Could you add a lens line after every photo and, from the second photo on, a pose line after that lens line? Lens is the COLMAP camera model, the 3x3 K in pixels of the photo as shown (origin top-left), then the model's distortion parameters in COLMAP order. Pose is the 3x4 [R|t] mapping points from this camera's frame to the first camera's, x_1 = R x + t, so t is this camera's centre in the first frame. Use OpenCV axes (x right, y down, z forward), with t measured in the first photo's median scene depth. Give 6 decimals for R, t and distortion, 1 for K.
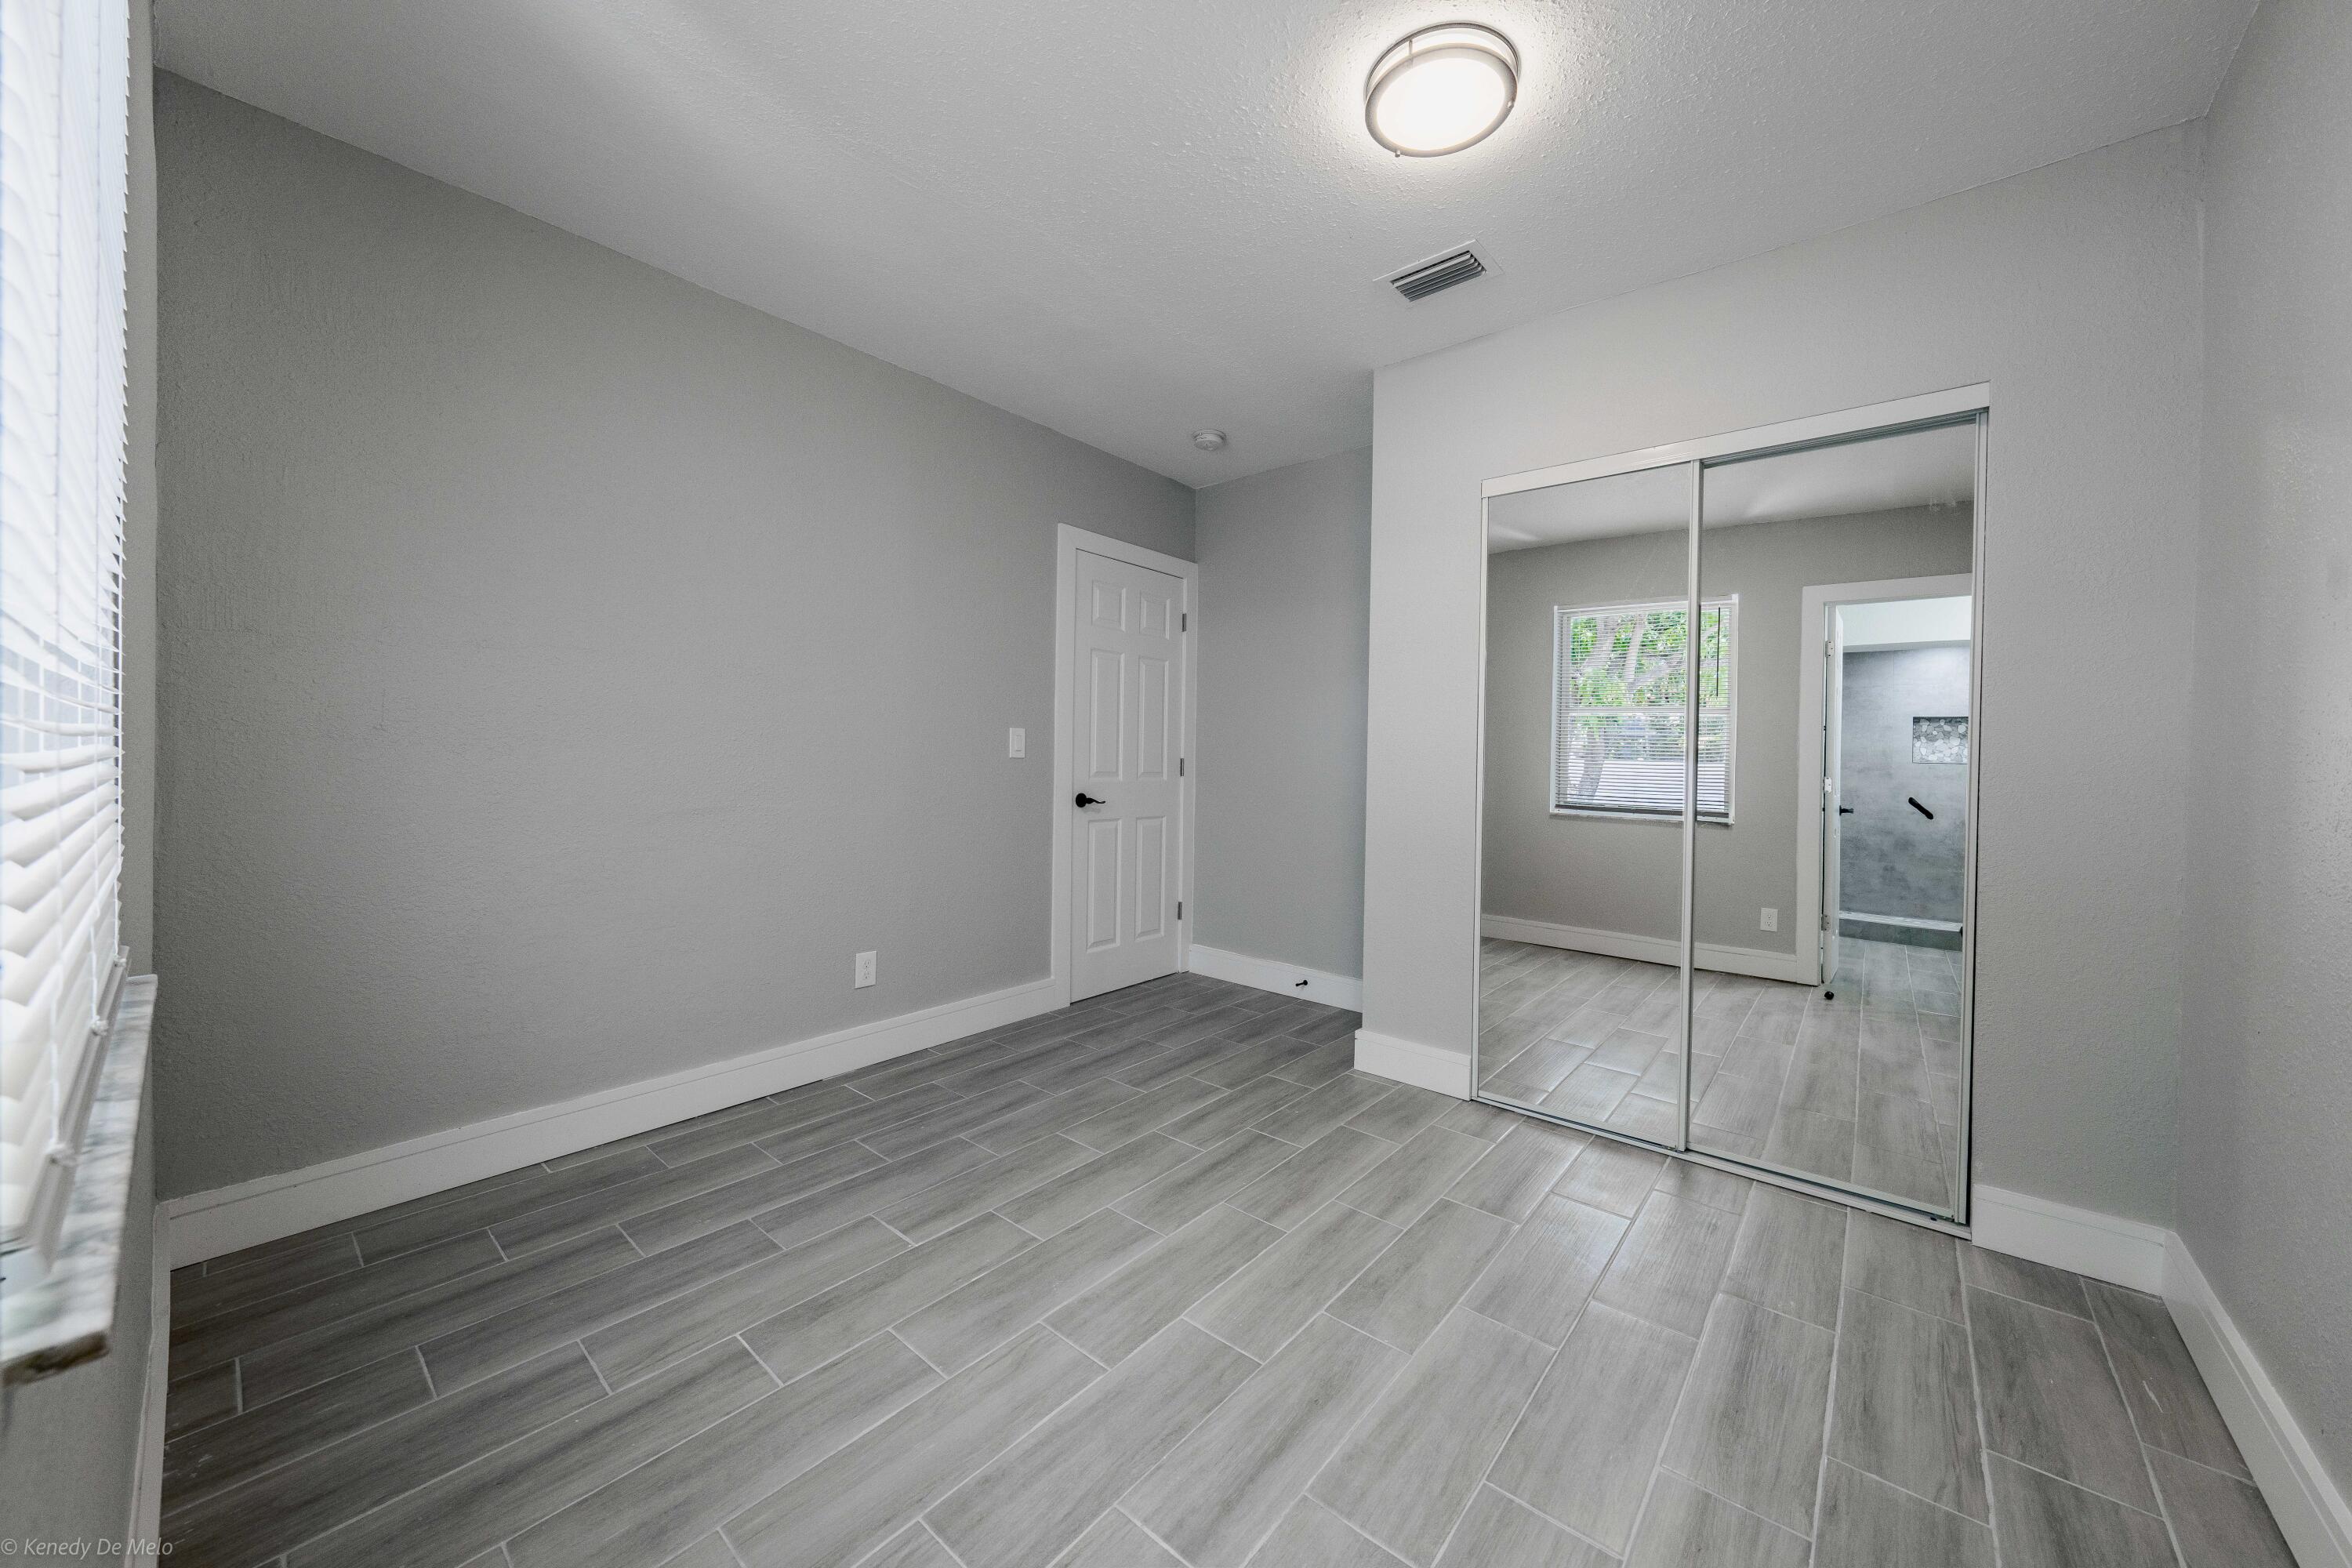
lens RADIAL K [[847.3, 0, 1181.6], [0, 847.3, 771.4], [0, 0, 1]] dist [0.000645, -0.000042]
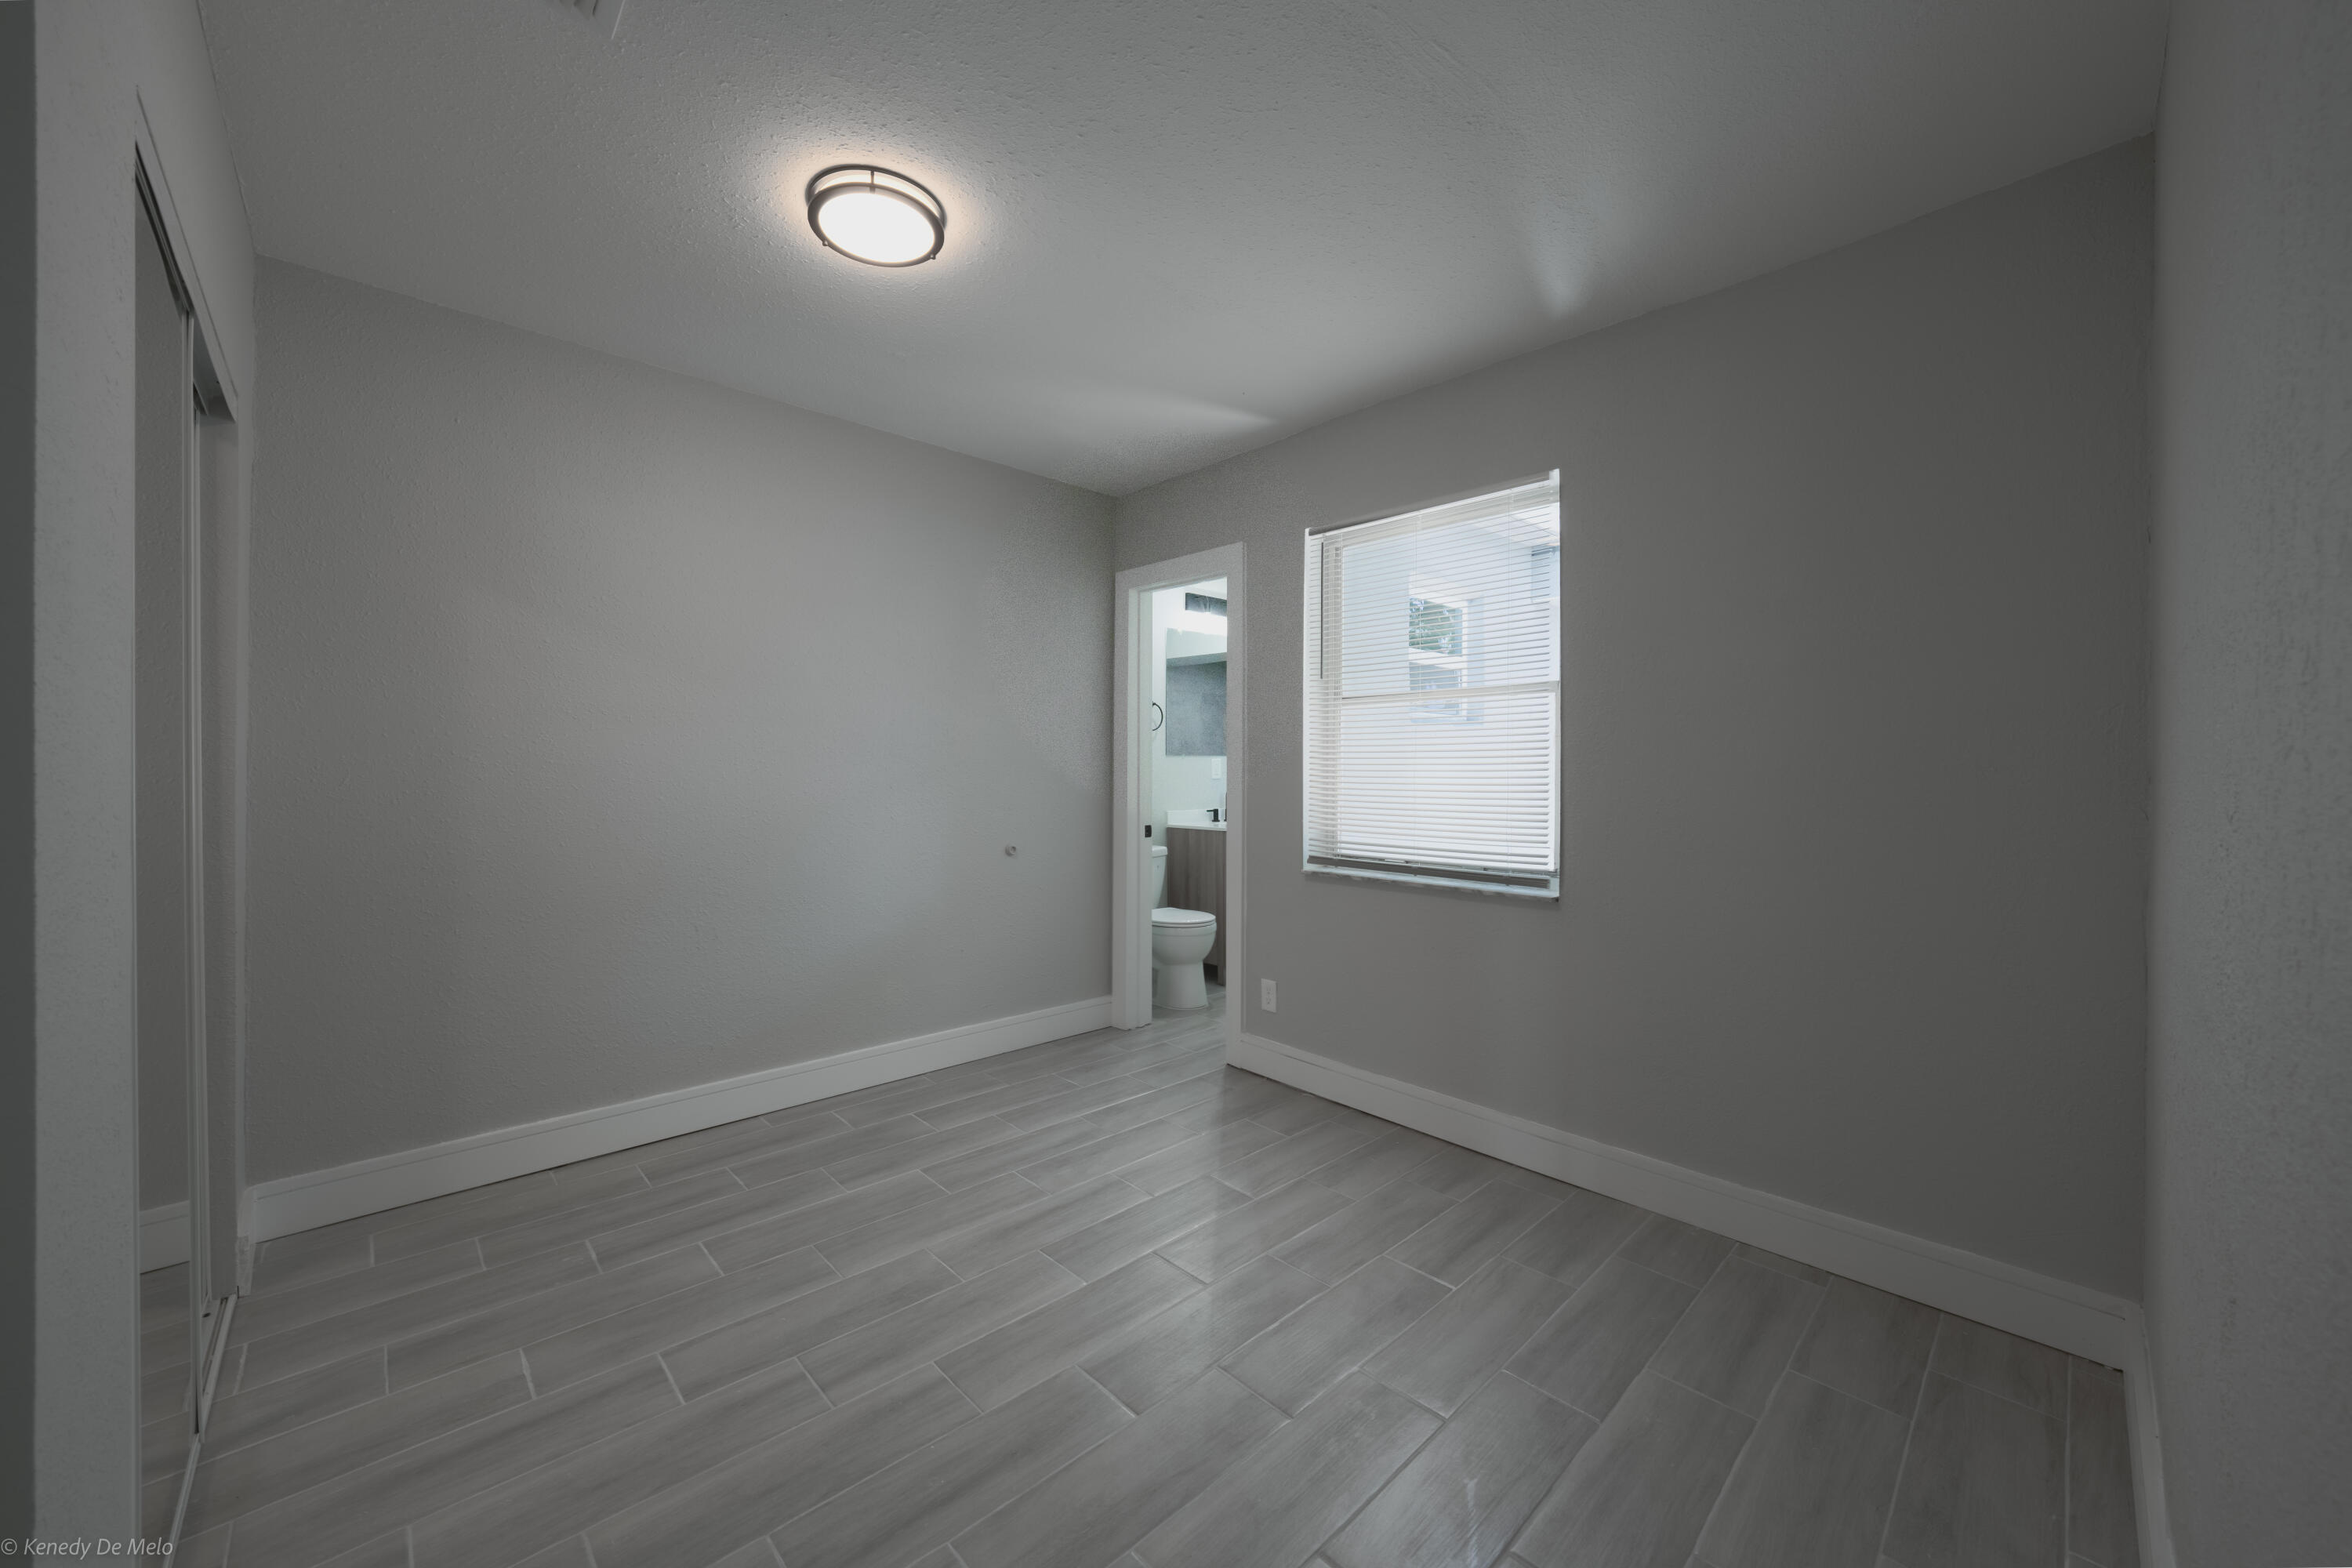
lens RADIAL K [[847.3, 0, 1181.6], [0, 847.3, 771.4], [0, 0, 1]] dist [0.000645, -0.000042]
pose [[-0.994265, -0.022399, 0.104574, -0.240068], [-0.021378, 0.999712, 0.010869, -0.077769], [-0.104787, 0.008571, -0.994458, 2.179533]]
